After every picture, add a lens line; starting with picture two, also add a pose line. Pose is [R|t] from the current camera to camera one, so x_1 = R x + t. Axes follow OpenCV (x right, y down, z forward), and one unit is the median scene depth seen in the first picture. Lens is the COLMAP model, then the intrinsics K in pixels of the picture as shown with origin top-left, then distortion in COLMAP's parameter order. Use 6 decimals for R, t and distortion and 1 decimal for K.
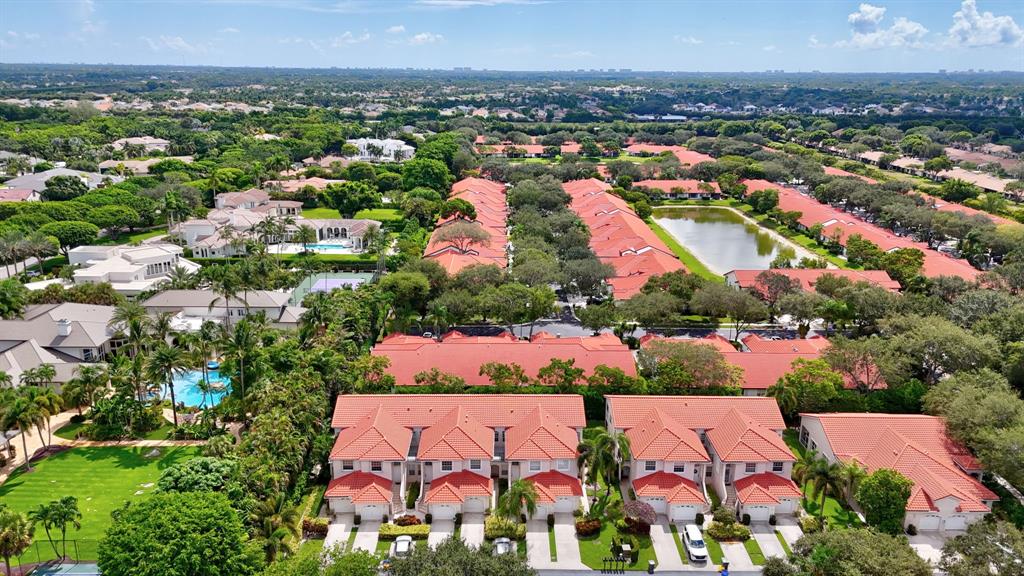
lens RADIAL K [[728.2, 0, 512.0], [0, 728.2, 288.0], [0, 0, 1]] dist [0.038790, -0.004325]
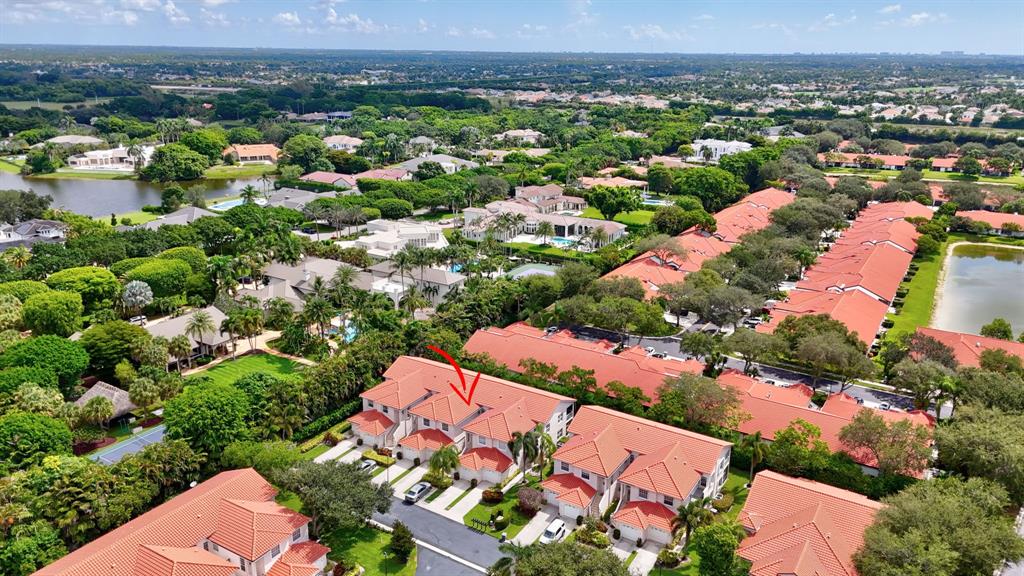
lens RADIAL K [[728.2, 0, 512.0], [0, 728.2, 288.0], [0, 0, 1]] dist [0.038790, -0.004325]
pose [[0.846036, 0.159428, -0.508729, 0.493057], [-0.152309, 0.986749, 0.055936, -0.066942], [0.510906, 0.030160, 0.859108, -0.039071]]
